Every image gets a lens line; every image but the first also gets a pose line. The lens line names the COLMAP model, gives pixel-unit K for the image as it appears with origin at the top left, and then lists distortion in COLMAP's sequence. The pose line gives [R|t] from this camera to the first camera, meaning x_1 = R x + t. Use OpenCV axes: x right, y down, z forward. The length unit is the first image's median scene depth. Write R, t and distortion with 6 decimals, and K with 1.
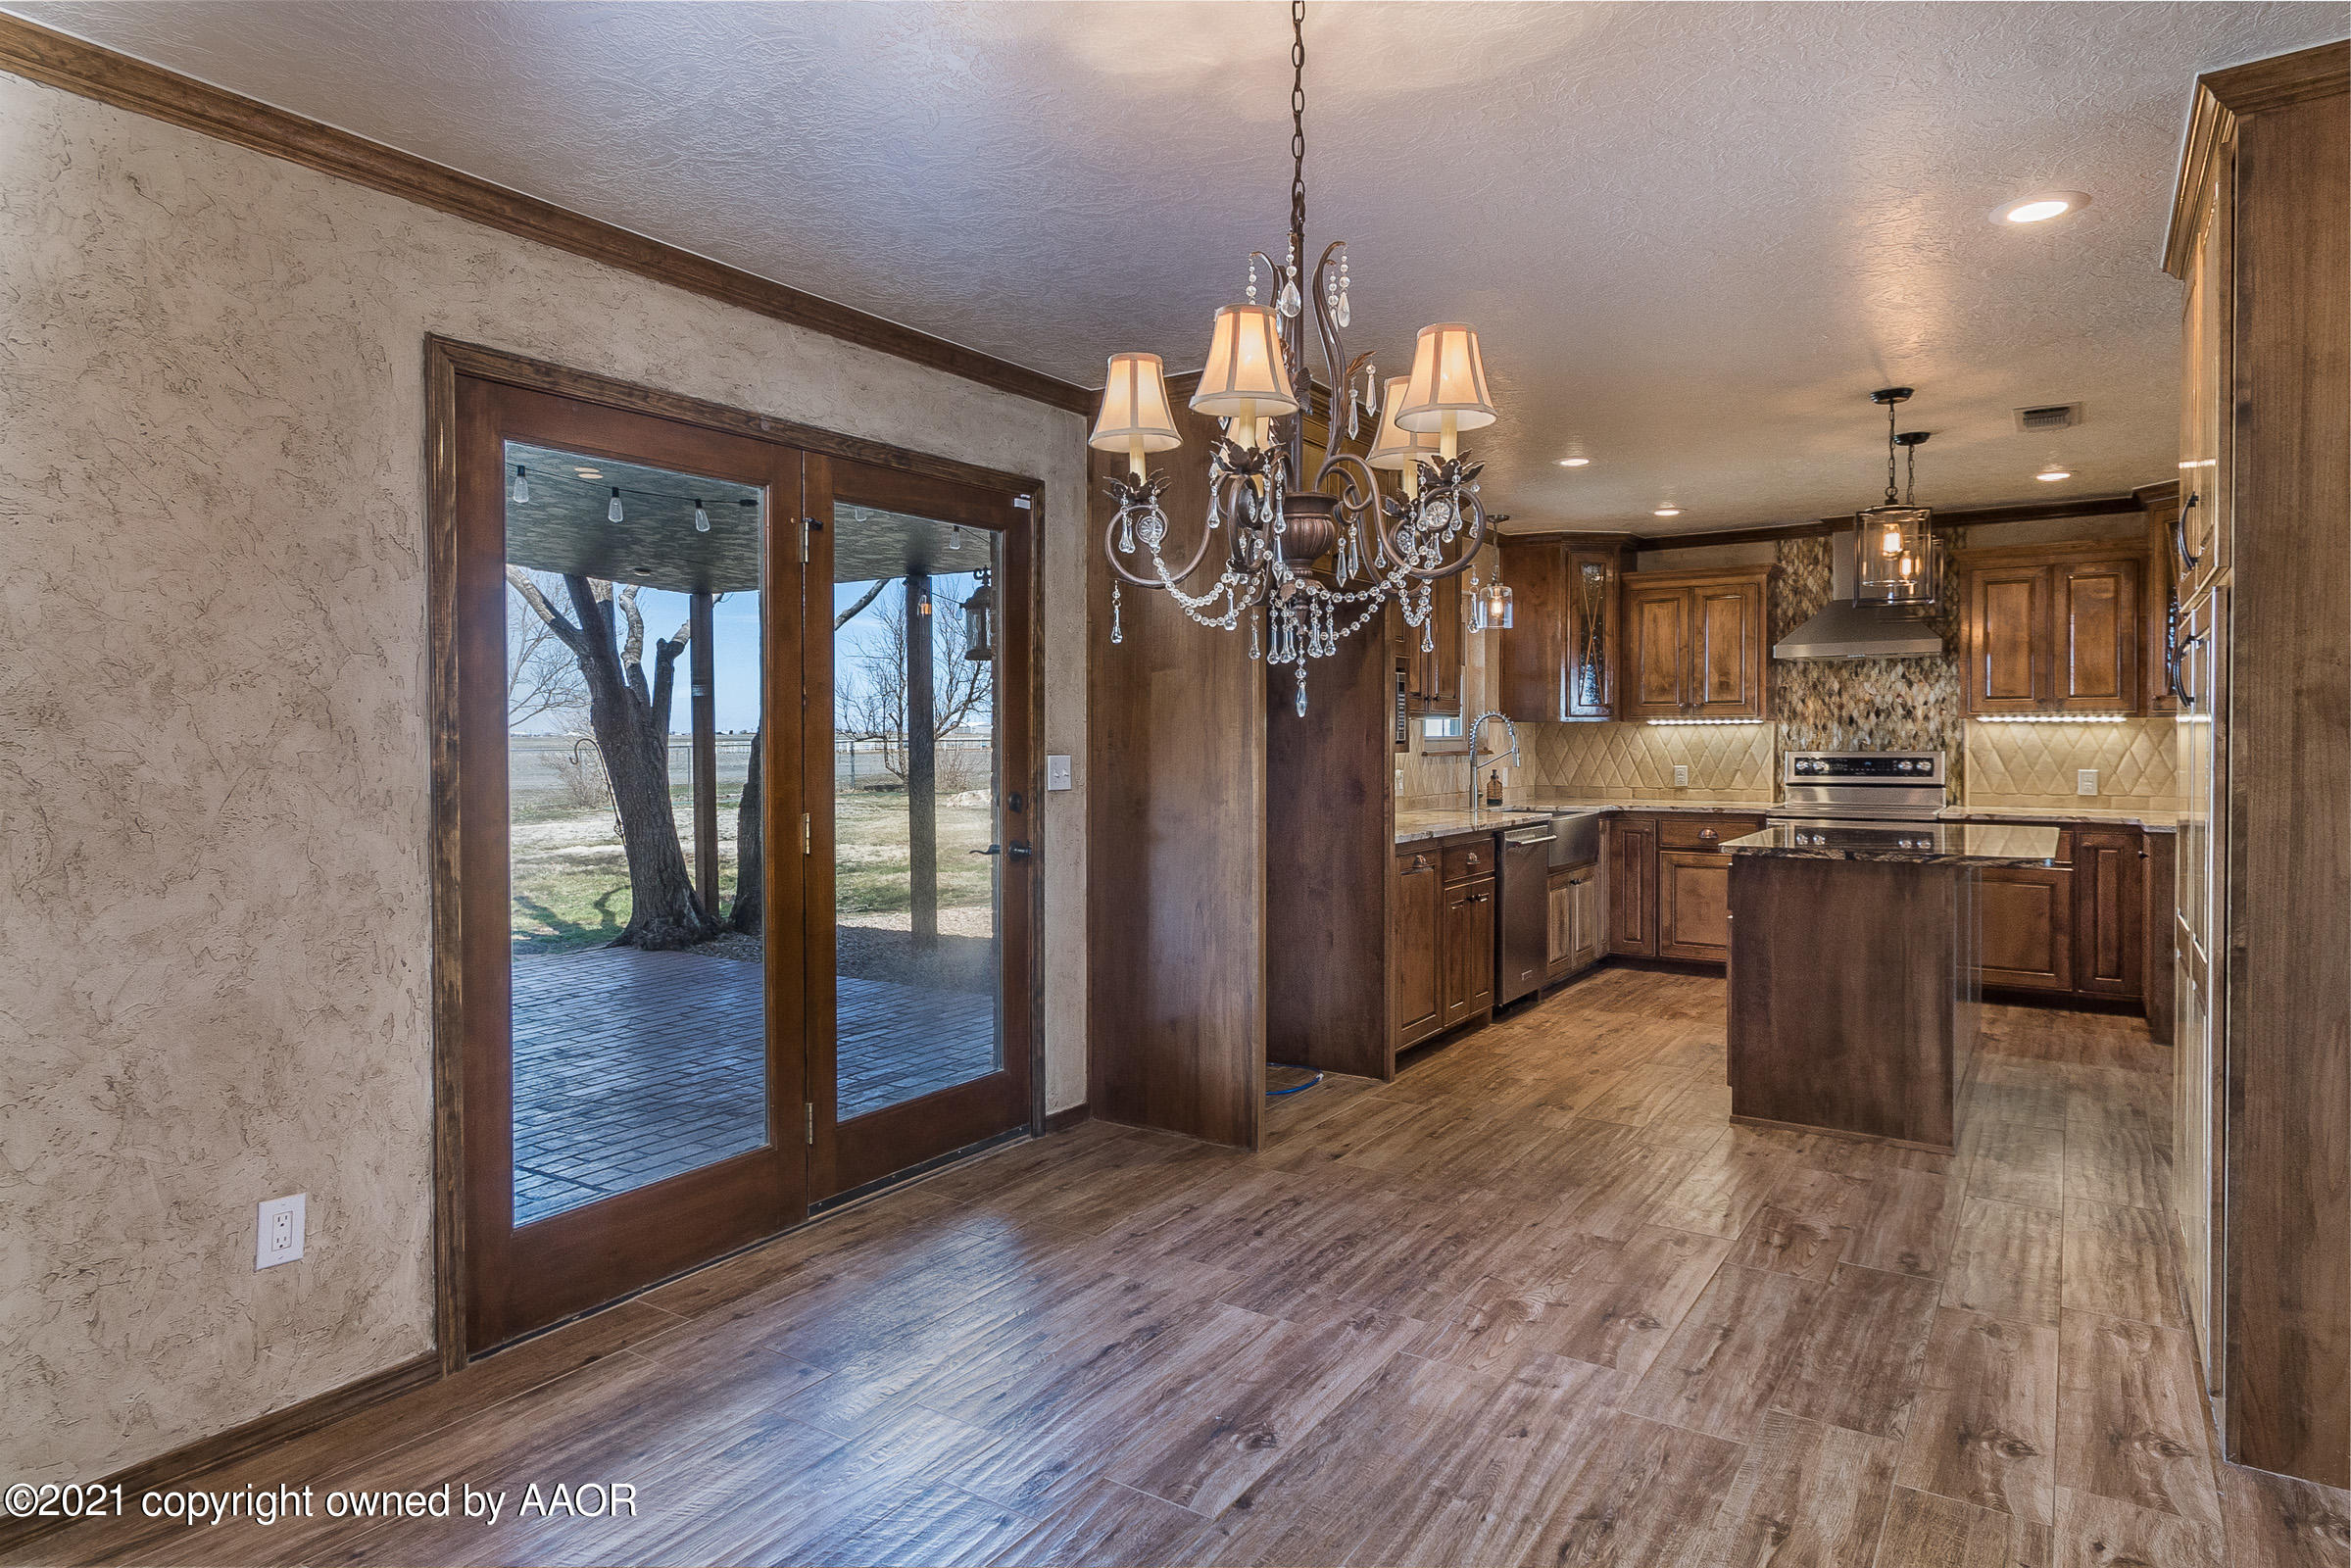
lens RADIAL K [[1351.1, 0, 1143.8], [0, 1351.1, 749.4], [0, 0, 1]] dist [0.000137, -0.002735]
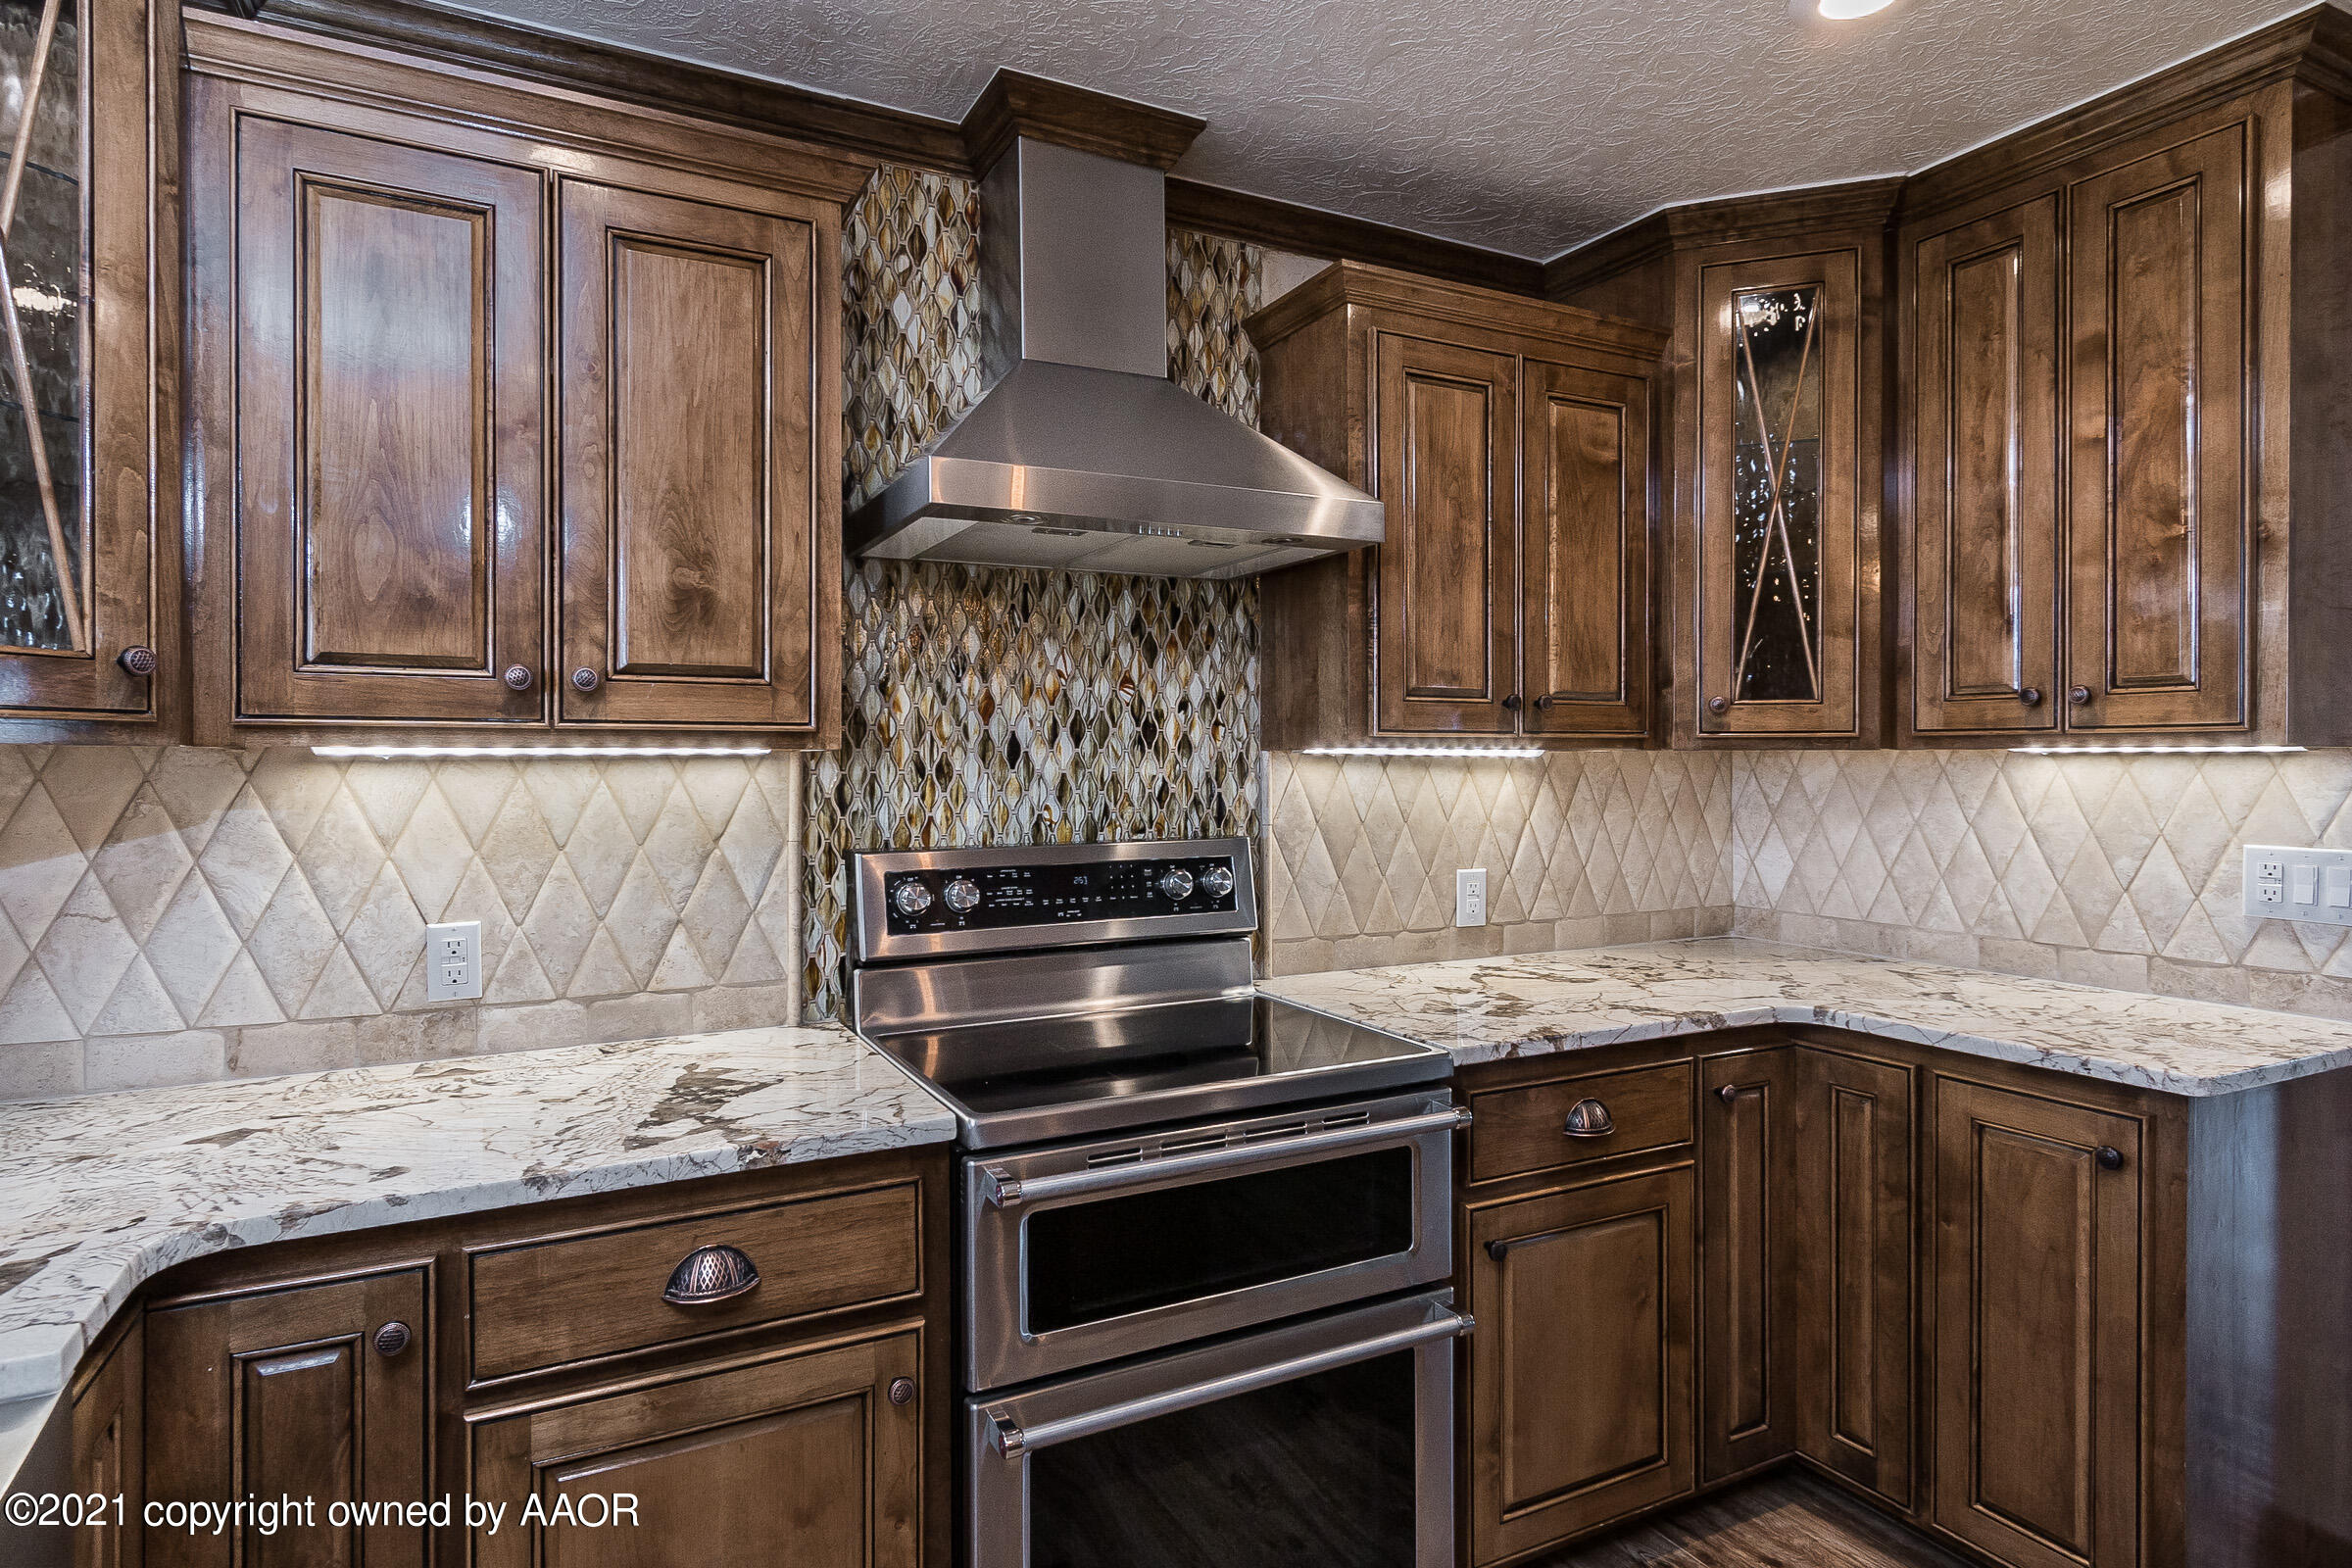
lens RADIAL K [[1241.0, 0, 1141.5], [0, 1241.0, 762.7], [0, 0, 1]] dist [0.009613, -0.000579]
pose [[0.477334, 0.002357, 0.878719, 0.305054], [0.009683, 0.999922, -0.007942, -0.017751], [-0.878669, 0.012300, 0.477274, 0.933082]]
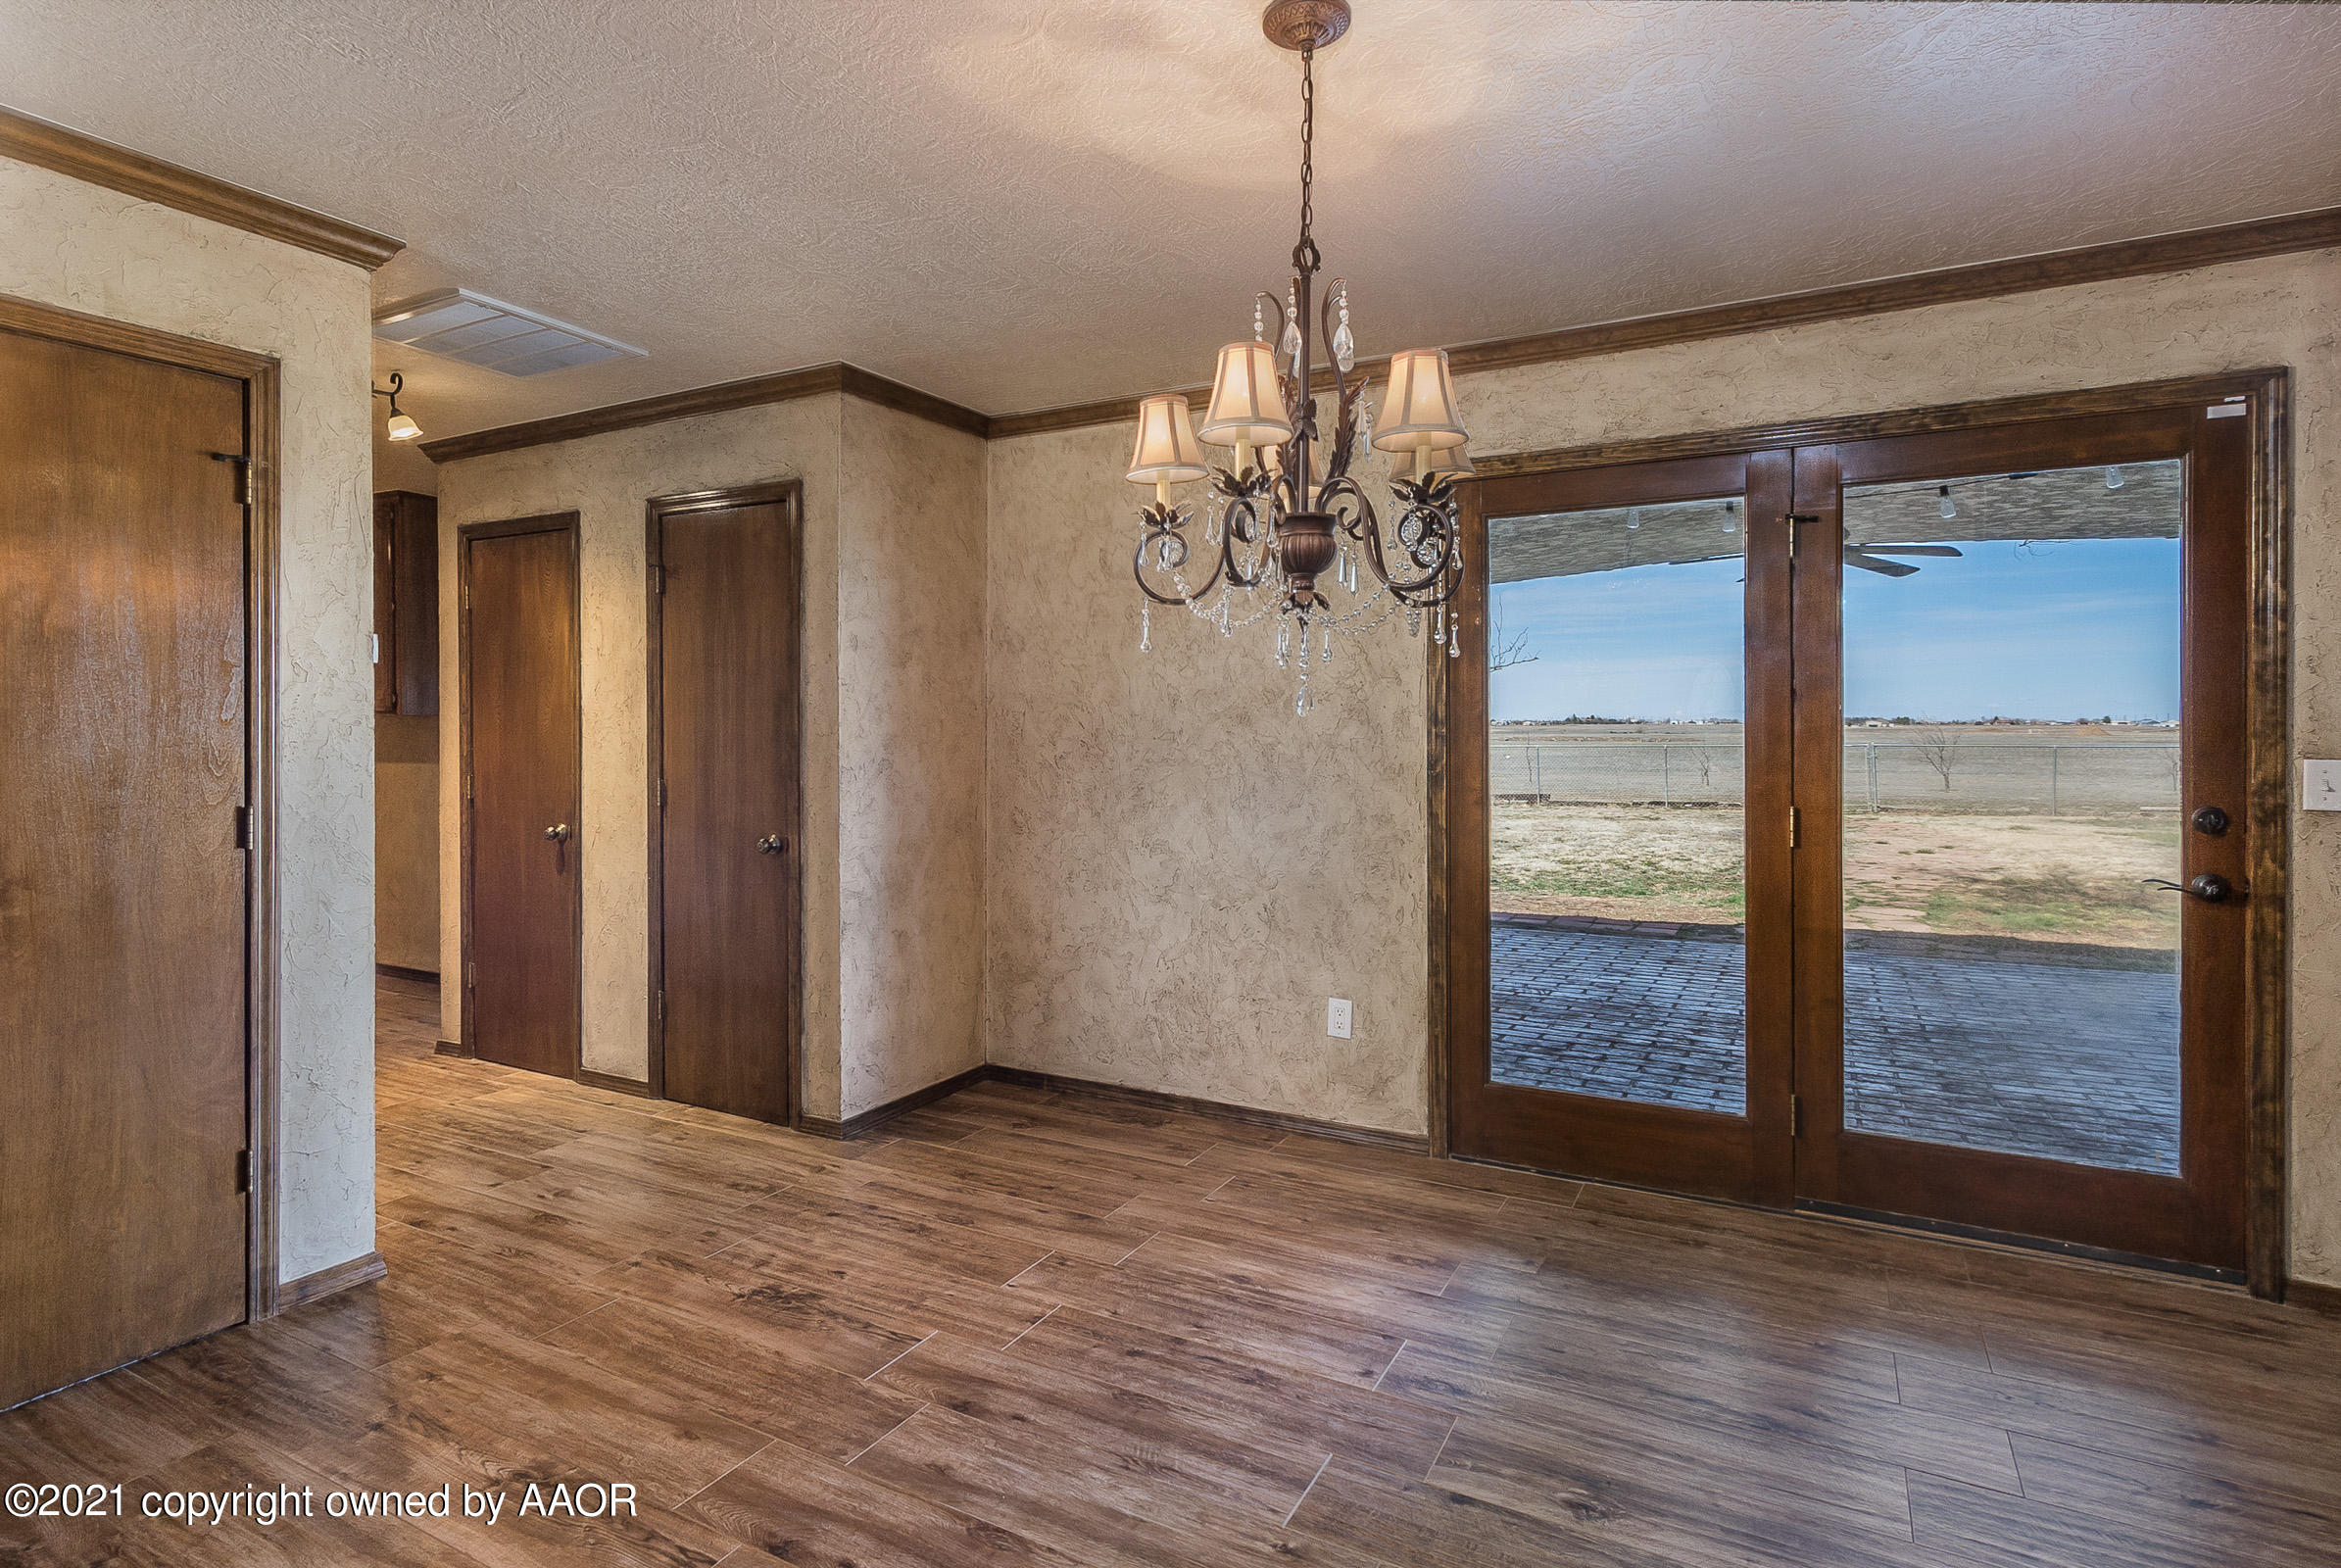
lens RADIAL K [[1208.7, 0, 1154.7], [0, 1208.7, 732.2], [0, 0, 1]] dist [-0.003252, -0.001872]
pose [[0.079351, 0.007165, -0.996821, 0.333304], [-0.010254, 0.999927, 0.006371, -0.005076], [0.996794, 0.009716, 0.079419, 0.246403]]
